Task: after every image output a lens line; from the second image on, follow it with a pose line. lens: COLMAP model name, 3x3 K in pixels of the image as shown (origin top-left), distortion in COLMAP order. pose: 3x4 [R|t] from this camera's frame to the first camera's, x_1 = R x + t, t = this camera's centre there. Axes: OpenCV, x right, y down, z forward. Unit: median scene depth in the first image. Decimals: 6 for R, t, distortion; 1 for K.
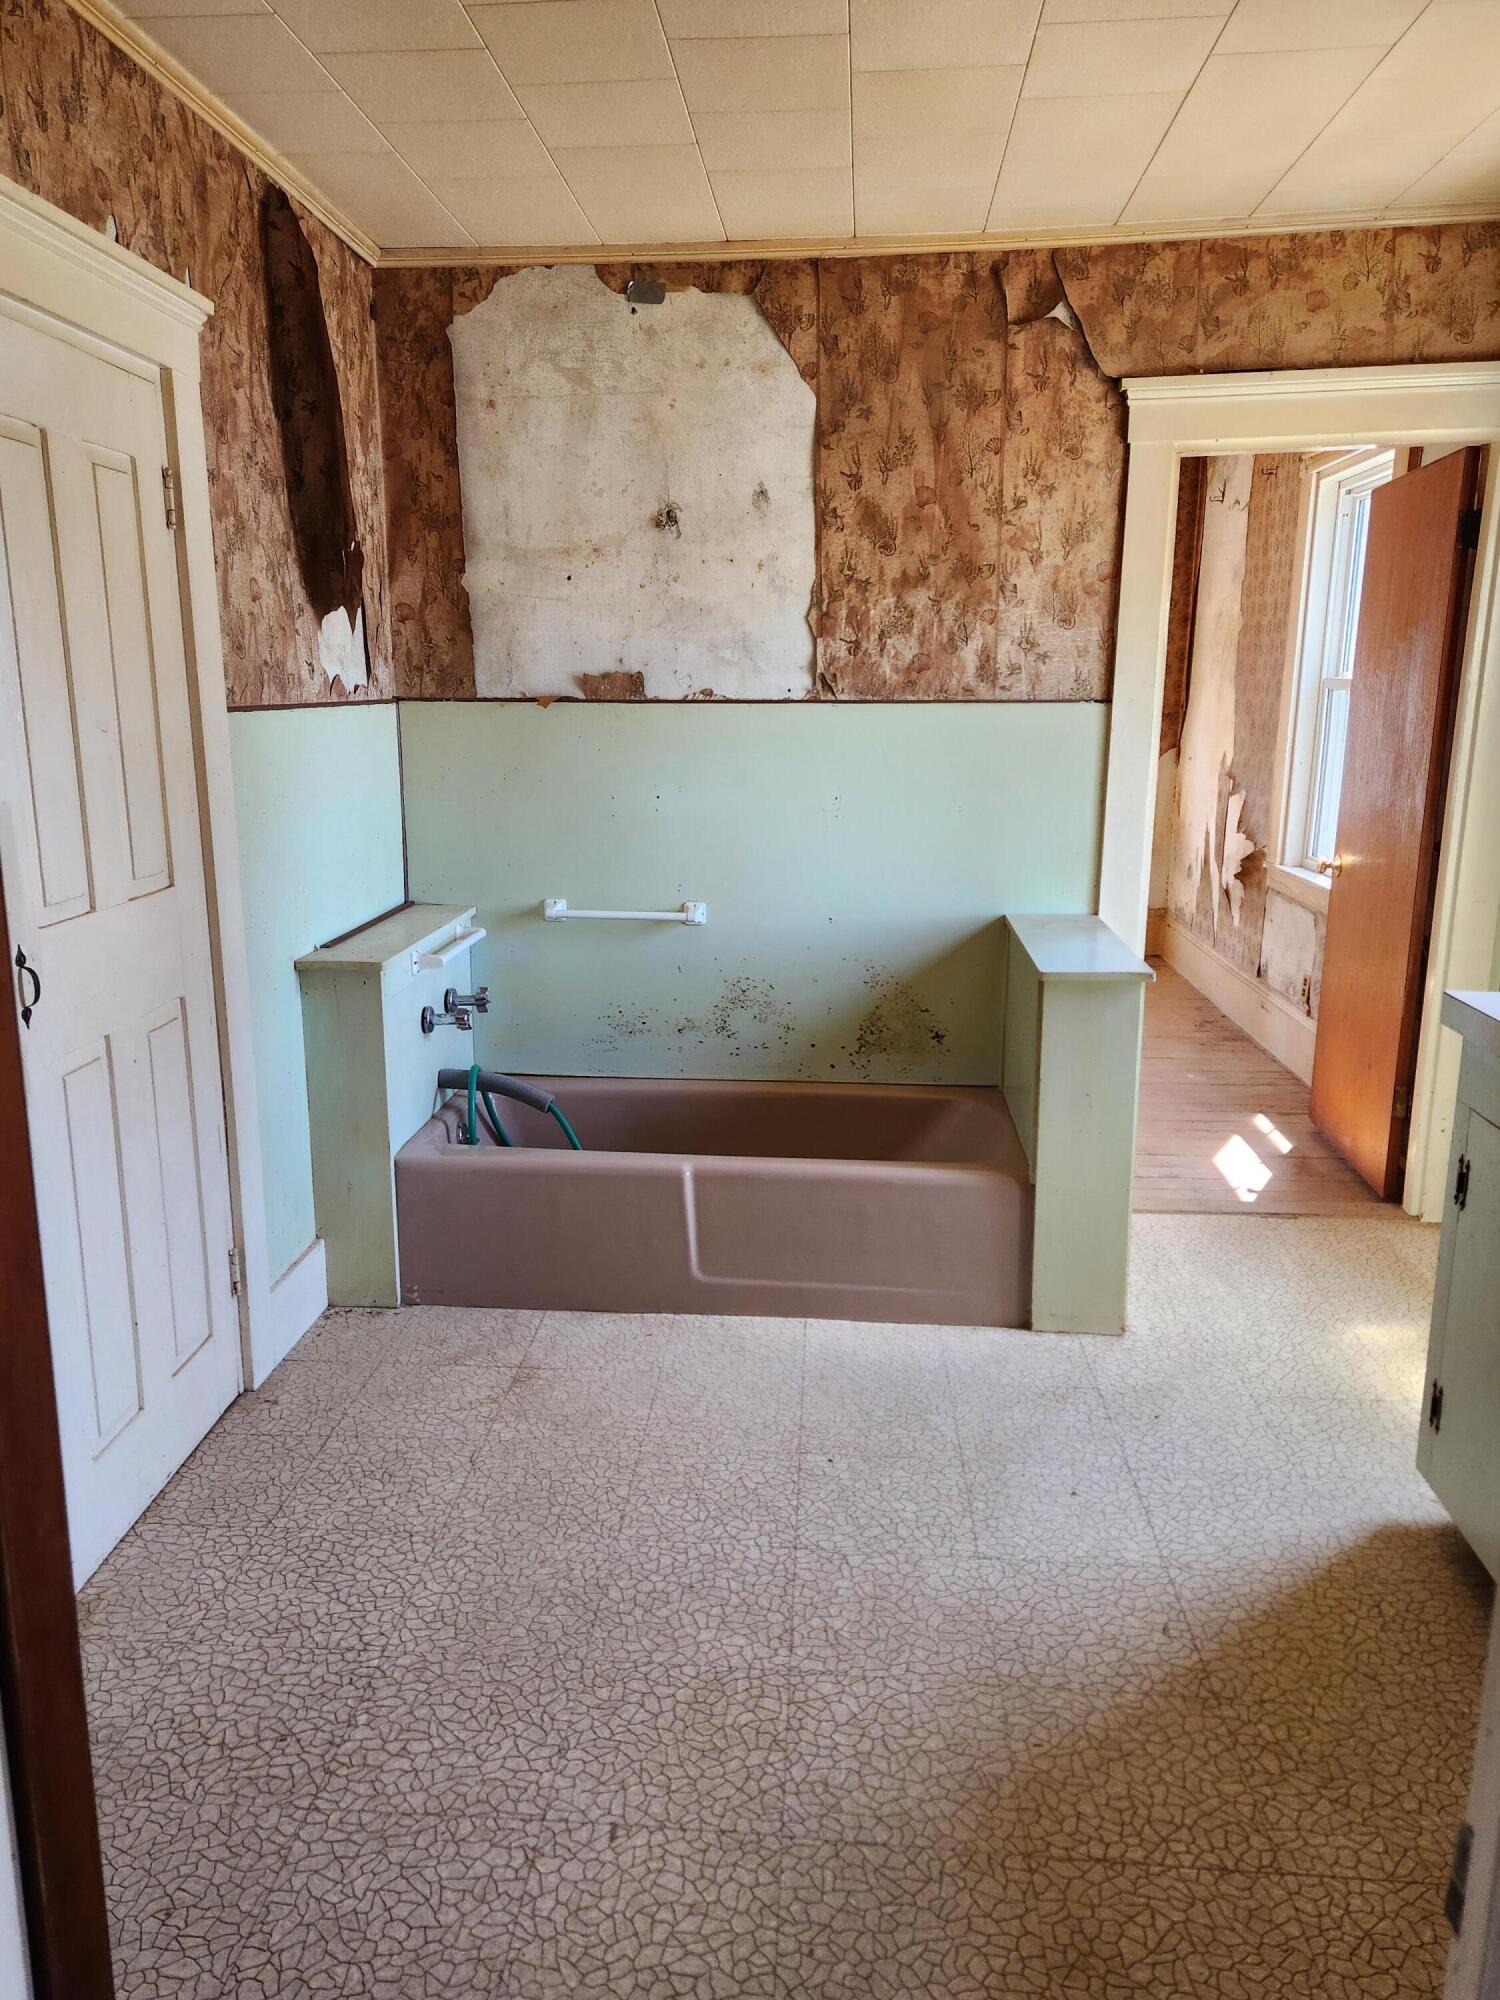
lens RADIAL K [[1366.0, 0, 725.4], [0, 1366.0, 1002.6], [0, 0, 1]] dist [0.077974, -0.070472]
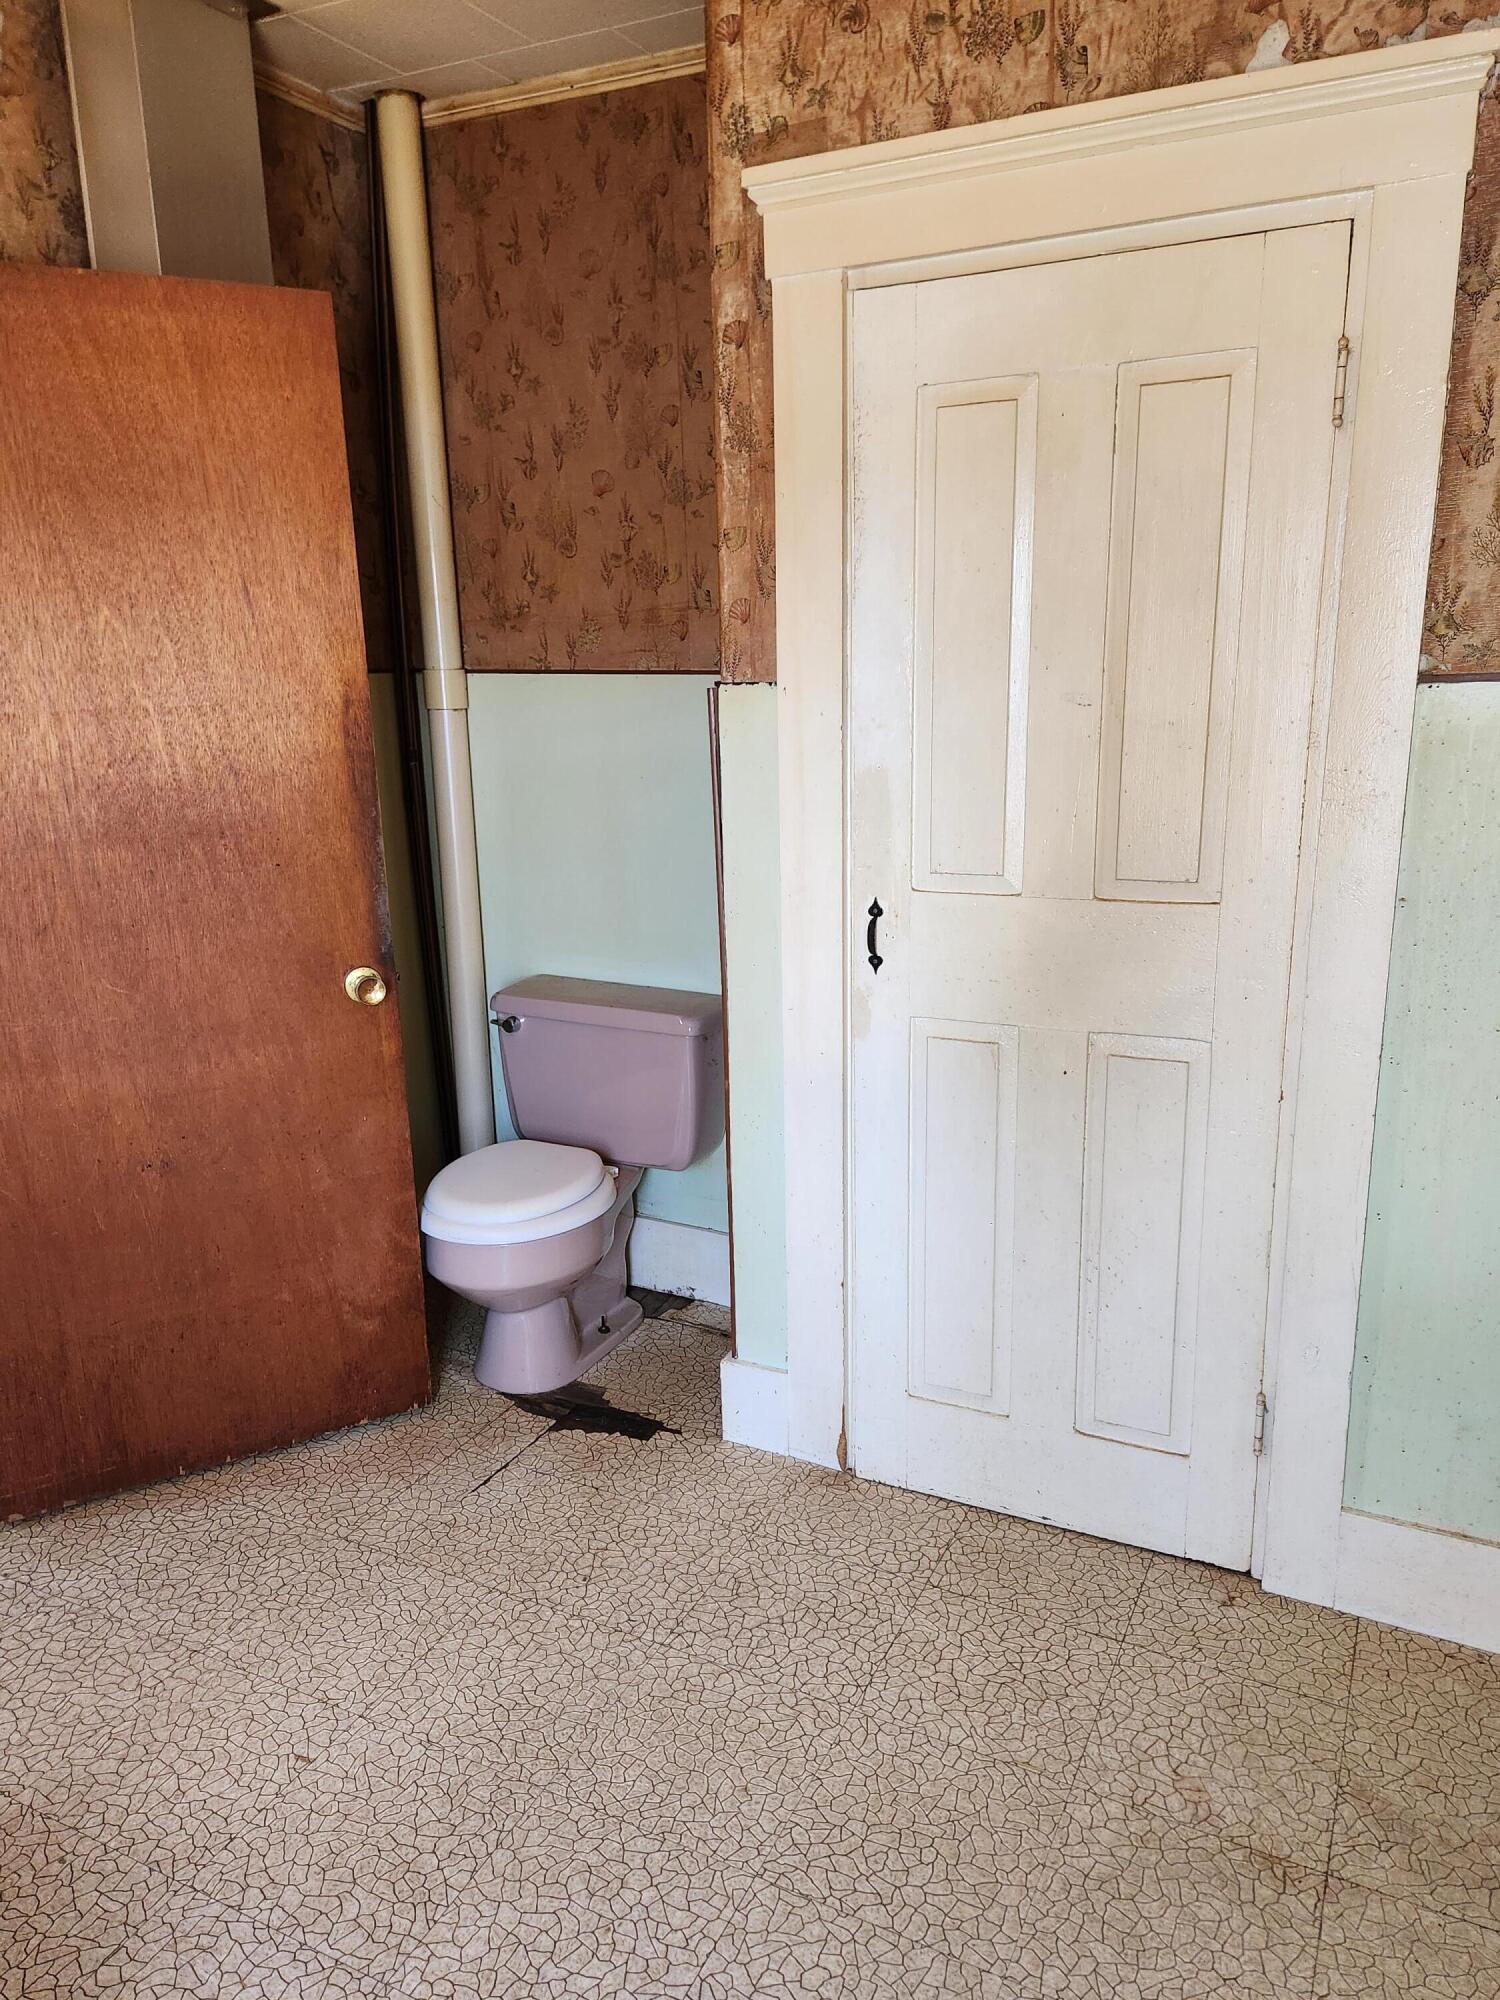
lens RADIAL K [[1415.9, 0, 753.8], [0, 1415.9, 1021.7], [0, 0, 1]] dist [0.077141, -0.073650]
pose [[-0.362625, 0.233461, -0.902219, 0.602089], [-0.201504, 0.925570, 0.320493, -0.310376], [0.909890, 0.298019, -0.288592, 1.356706]]
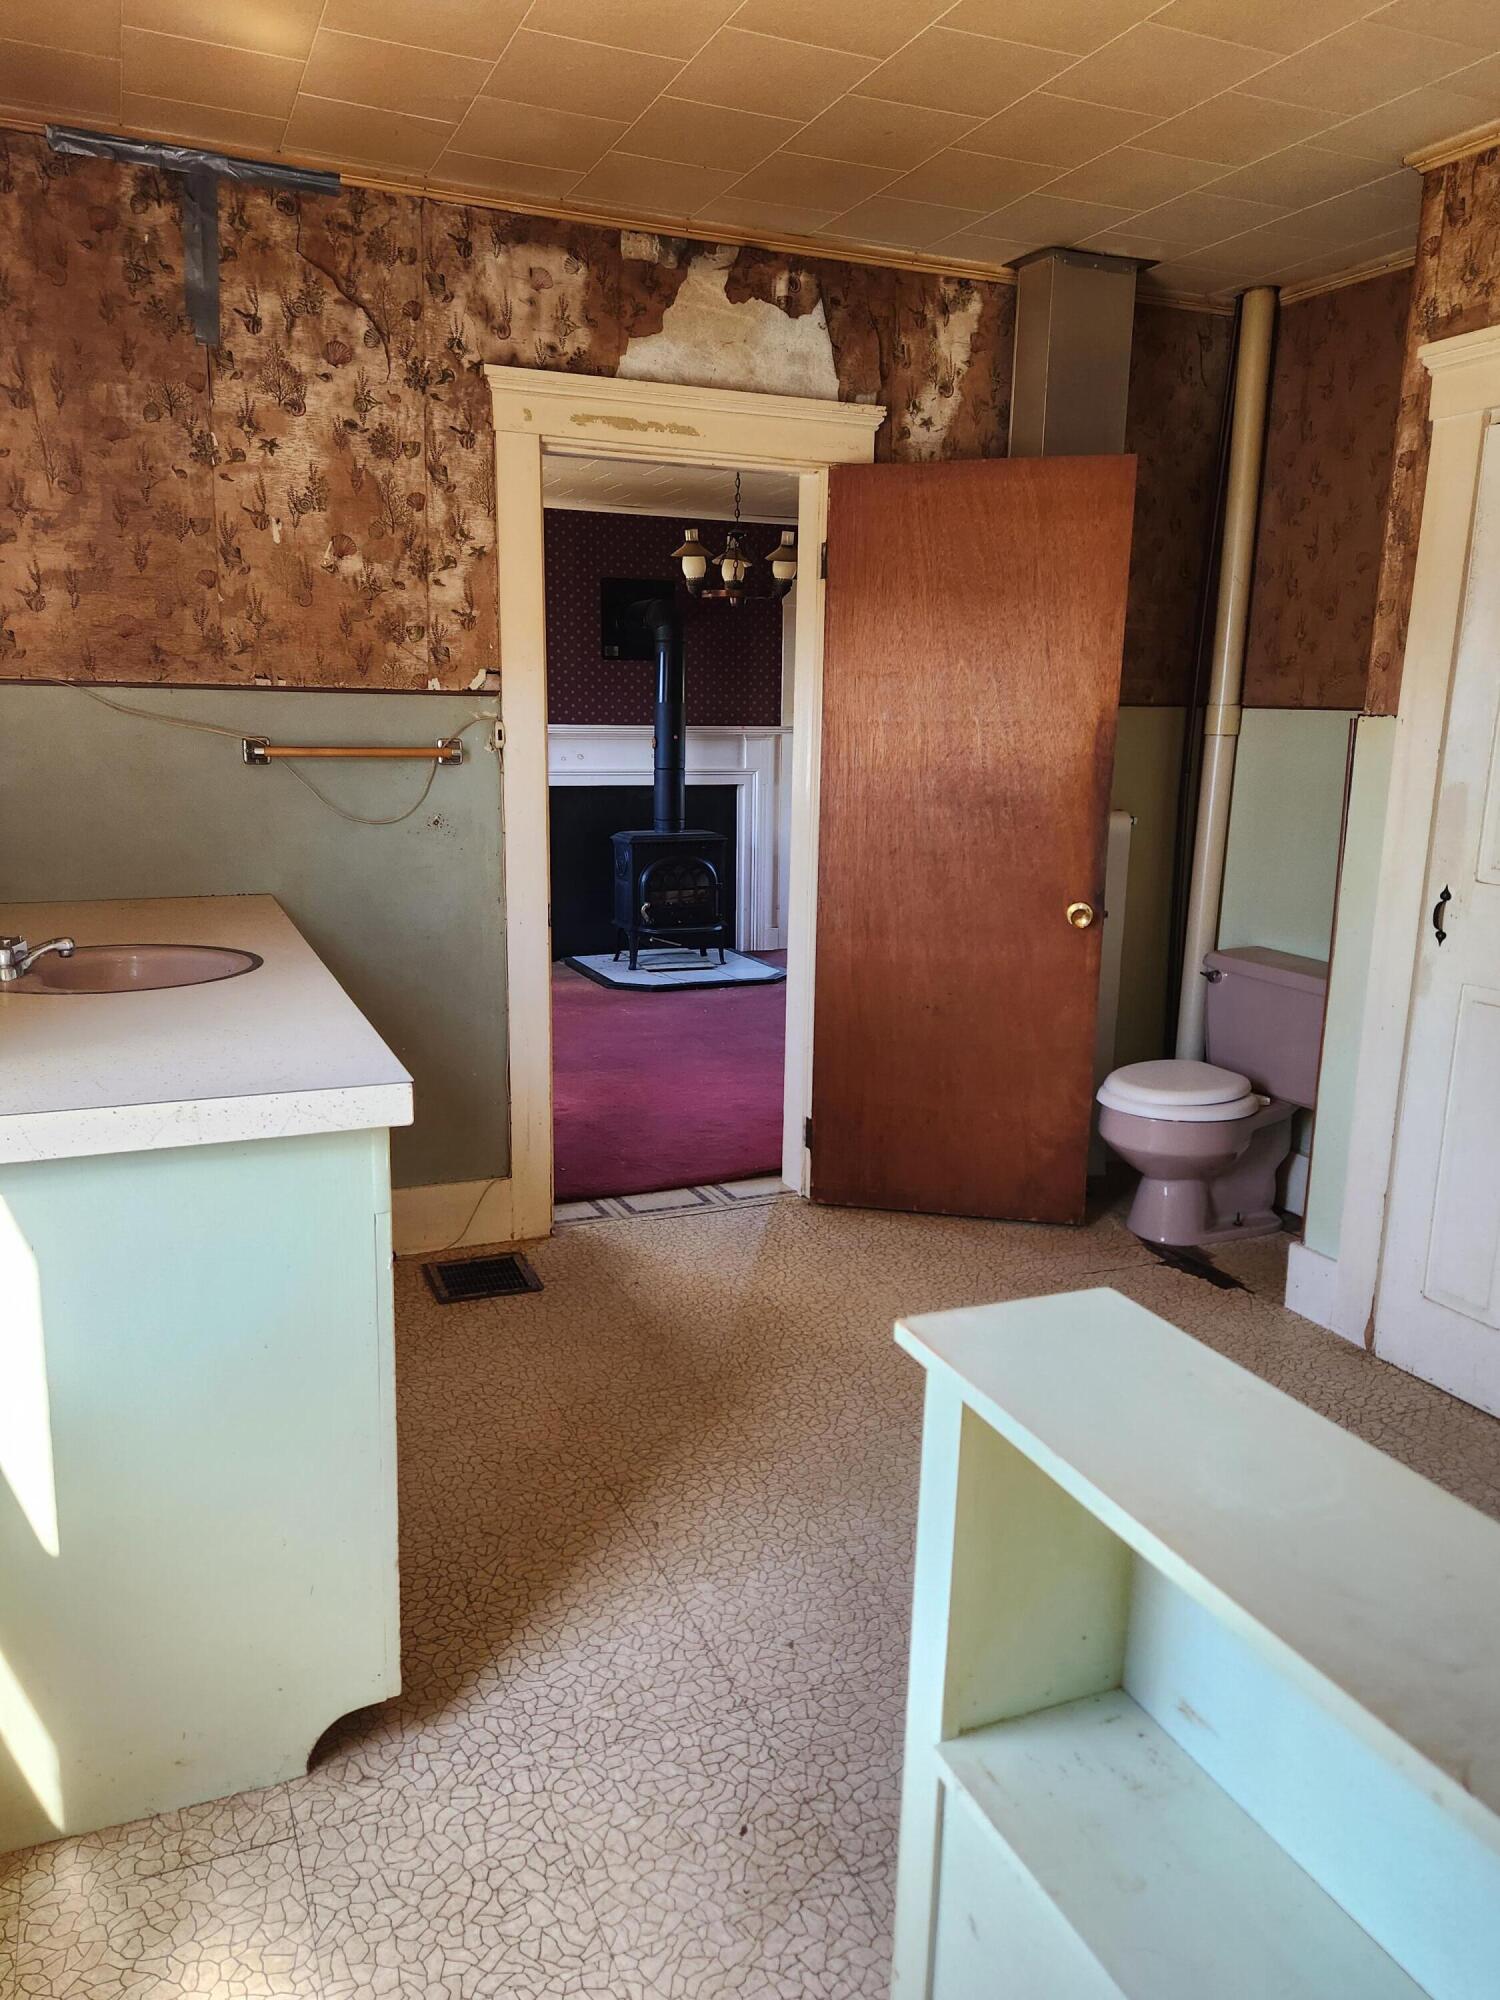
lens RADIAL K [[1366.0, 0, 725.4], [0, 1366.0, 1002.6], [0, 0, 1]] dist [0.077974, -0.070472]
pose [[-0.876801, 0.083530, -0.473543, 0.862683], [-0.131662, 0.905458, 0.403498, -0.433915], [0.462478, 0.416135, -0.782909, 1.958210]]
